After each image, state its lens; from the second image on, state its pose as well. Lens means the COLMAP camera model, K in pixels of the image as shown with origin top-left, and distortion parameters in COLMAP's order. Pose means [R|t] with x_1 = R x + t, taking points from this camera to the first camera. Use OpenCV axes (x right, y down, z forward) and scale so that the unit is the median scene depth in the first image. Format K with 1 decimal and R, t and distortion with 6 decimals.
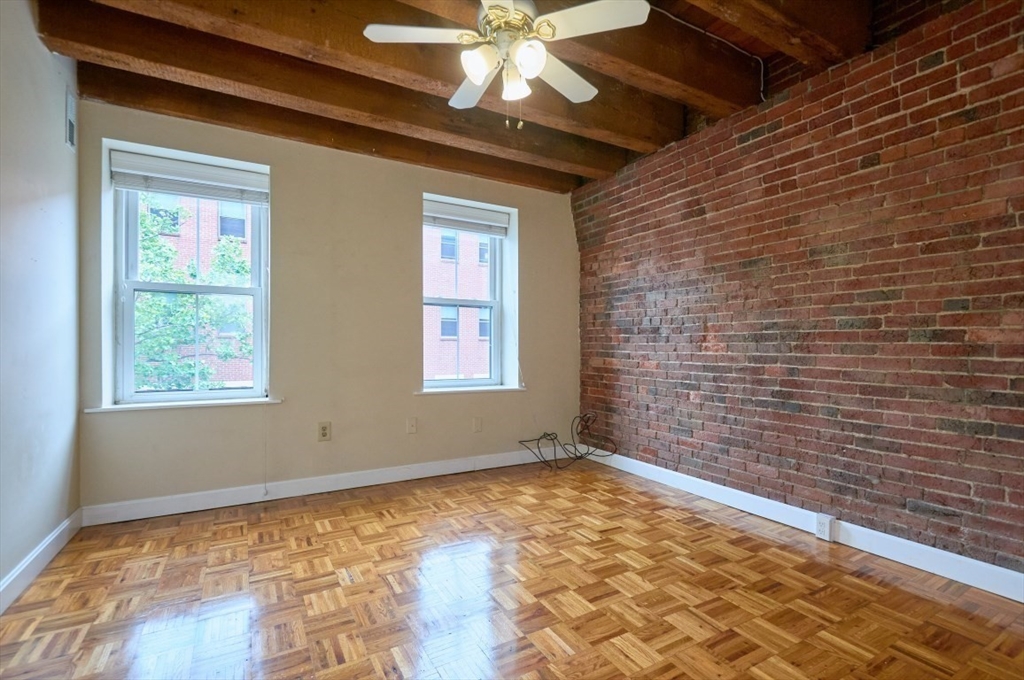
lens RADIAL K [[493.2, 0, 531.6], [0, 493.2, 348.2], [0, 0, 1]] dist [-0.003739, -0.000135]
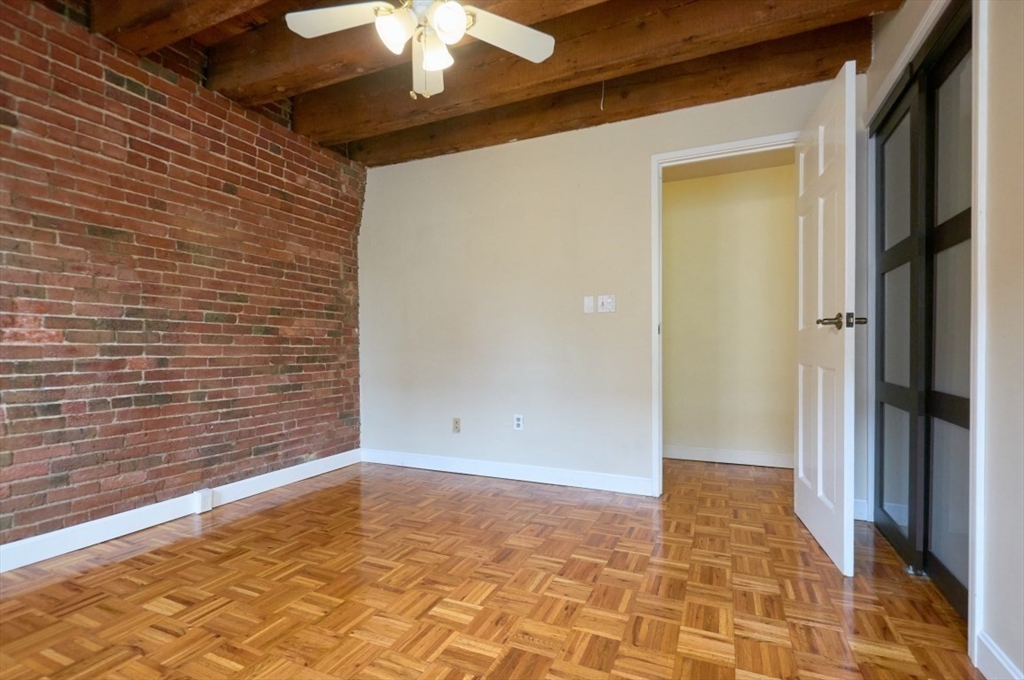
lens RADIAL K [[468.5, 0, 516.9], [0, 468.5, 348.2], [0, 0, 1]] dist [0.003635, -0.000191]
pose [[-0.583516, -0.000986, 0.812101, -0.664501], [0.005649, 0.999970, 0.005273, 0.020853], [-0.812082, 0.007665, -0.583493, 1.042450]]
